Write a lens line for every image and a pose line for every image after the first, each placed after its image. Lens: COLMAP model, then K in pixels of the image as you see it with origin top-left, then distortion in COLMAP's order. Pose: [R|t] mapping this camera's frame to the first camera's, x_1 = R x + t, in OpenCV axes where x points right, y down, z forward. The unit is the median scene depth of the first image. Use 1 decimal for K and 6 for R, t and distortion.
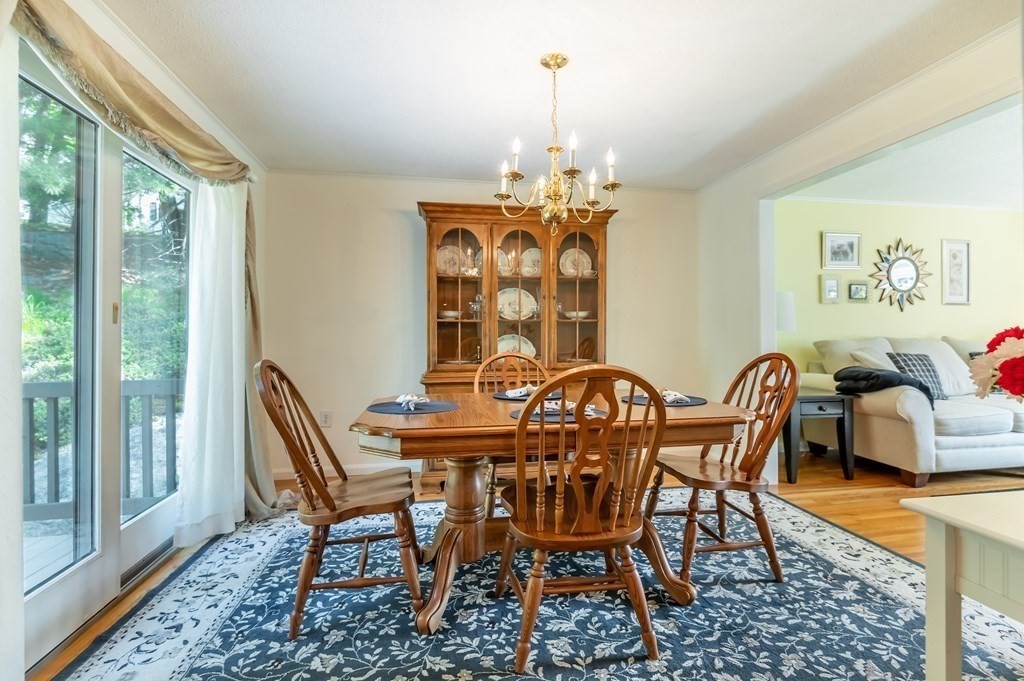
lens RADIAL K [[454.4, 0, 512.9], [0, 454.4, 329.6], [0, 0, 1]] dist [0.000416, -0.008491]
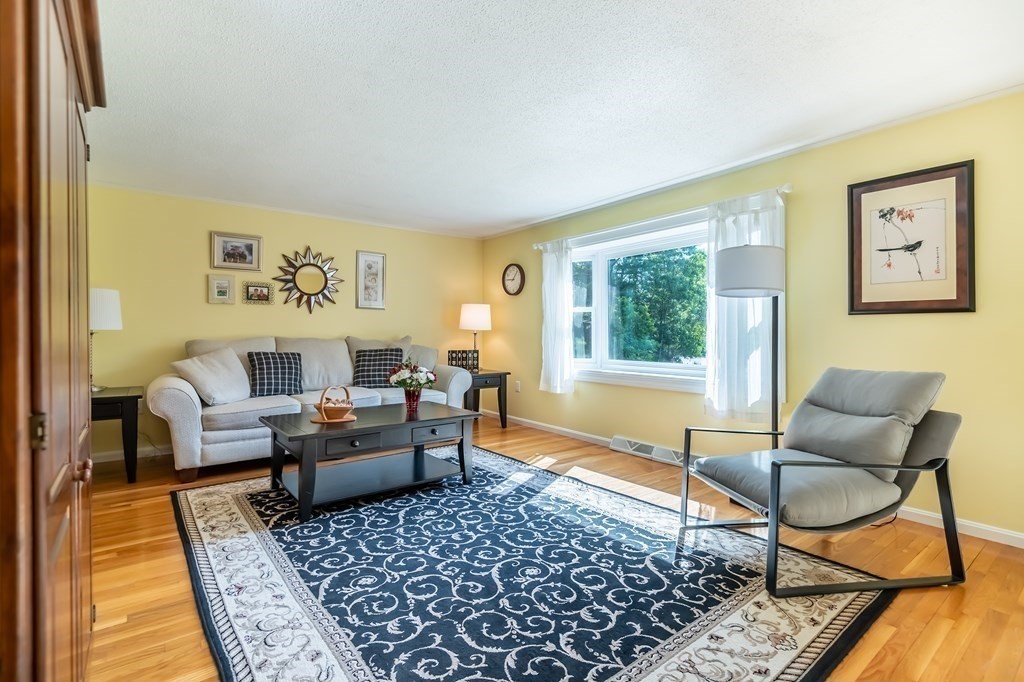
lens RADIAL K [[454.4, 0, 512.9], [0, 454.4, 330.1], [0, 0, 1]] dist [0.000416, -0.008491]
pose [[0.864520, 0.006201, 0.502560, 0.737003], [-0.009373, 0.999949, 0.003786, -0.008487], [-0.502511, -0.007983, 0.864534, -0.196114]]
